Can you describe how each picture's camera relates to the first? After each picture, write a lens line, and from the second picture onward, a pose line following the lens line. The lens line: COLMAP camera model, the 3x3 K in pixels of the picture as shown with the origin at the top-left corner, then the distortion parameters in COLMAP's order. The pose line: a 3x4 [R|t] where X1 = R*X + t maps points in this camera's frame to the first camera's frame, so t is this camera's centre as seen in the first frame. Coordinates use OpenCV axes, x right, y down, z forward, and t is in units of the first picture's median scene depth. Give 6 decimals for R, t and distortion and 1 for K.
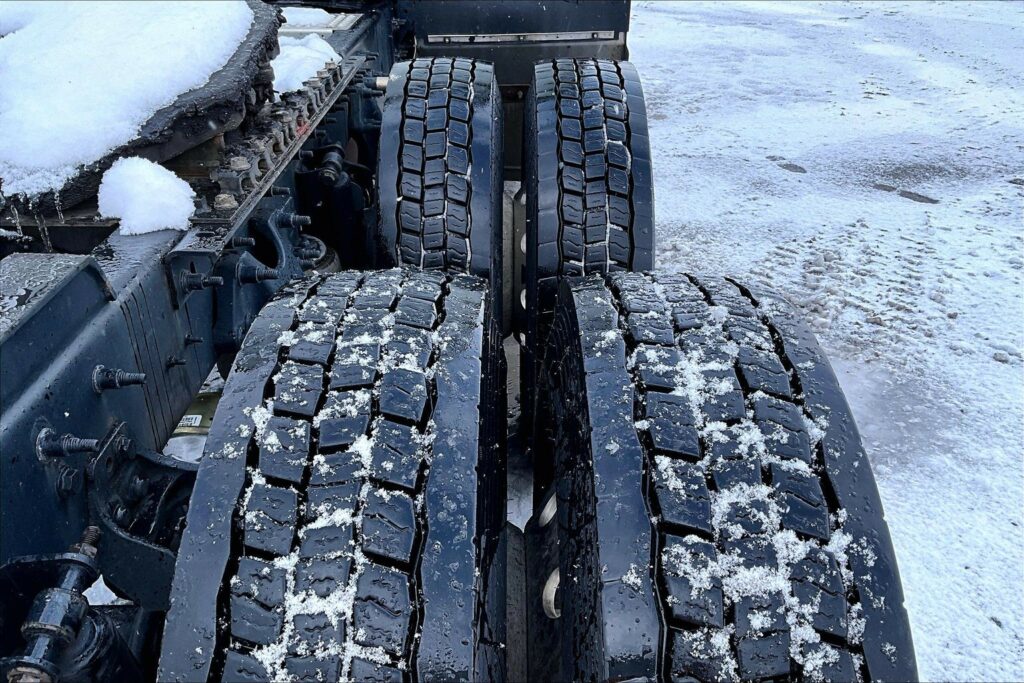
lens RADIAL K [[847.4, 0, 515.2], [0, 847.4, 340.8], [0, 0, 1]] dist [0.073837, -0.134019]
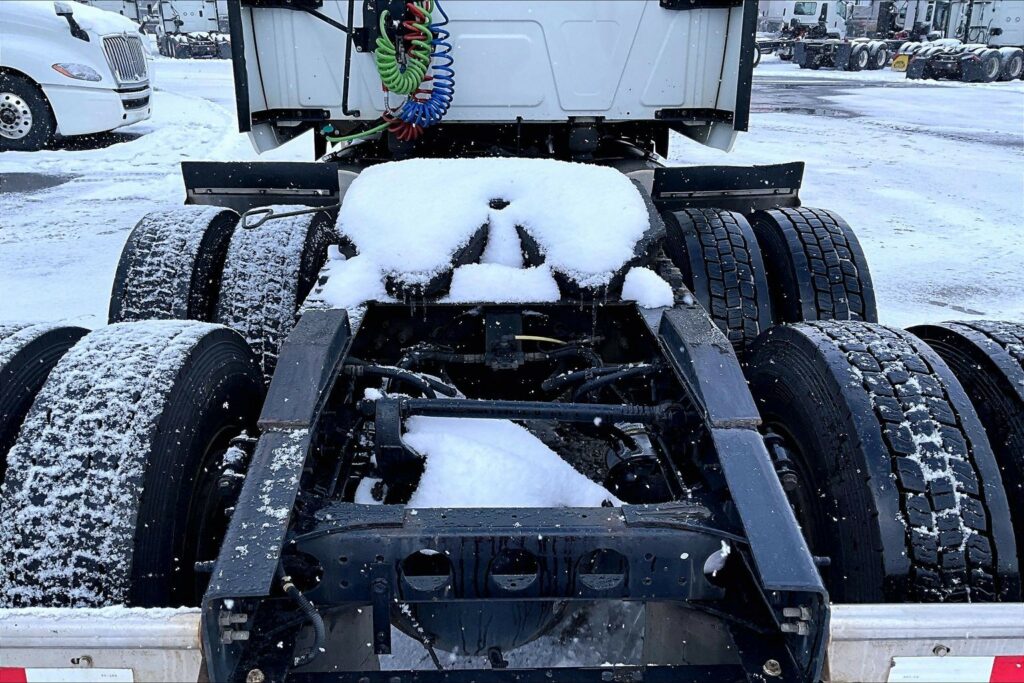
lens RADIAL K [[847.4, 0, 510.7], [0, 847.4, 345.1], [0, 0, 1]] dist [0.073837, -0.134019]
pose [[0.999753, -0.008988, 0.020326, -0.381162], [0.011937, 0.988616, -0.149986, 0.105032], [-0.018747, 0.150191, 0.988479, -0.361729]]
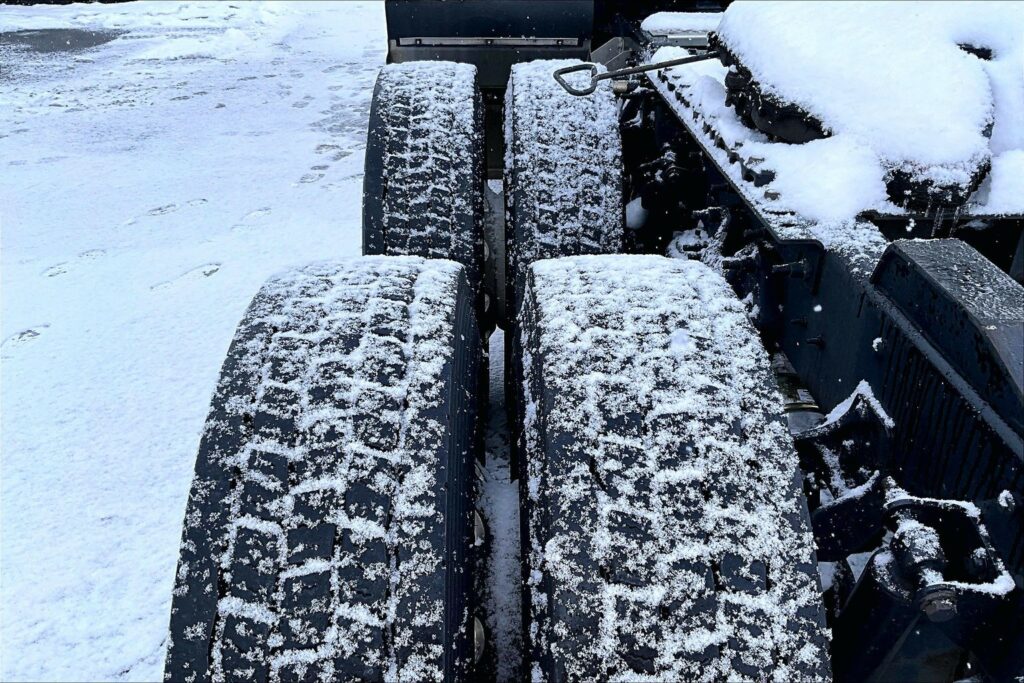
lens RADIAL K [[847.4, 0, 510.6], [0, 847.4, 341.2], [0, 0, 1]] dist [0.073837, -0.134019]
pose [[0.999883, -0.013817, 0.006555, -0.742300], [0.013823, 0.999904, -0.000801, 0.007458], [-0.006543, 0.000891, 0.999978, -0.050649]]
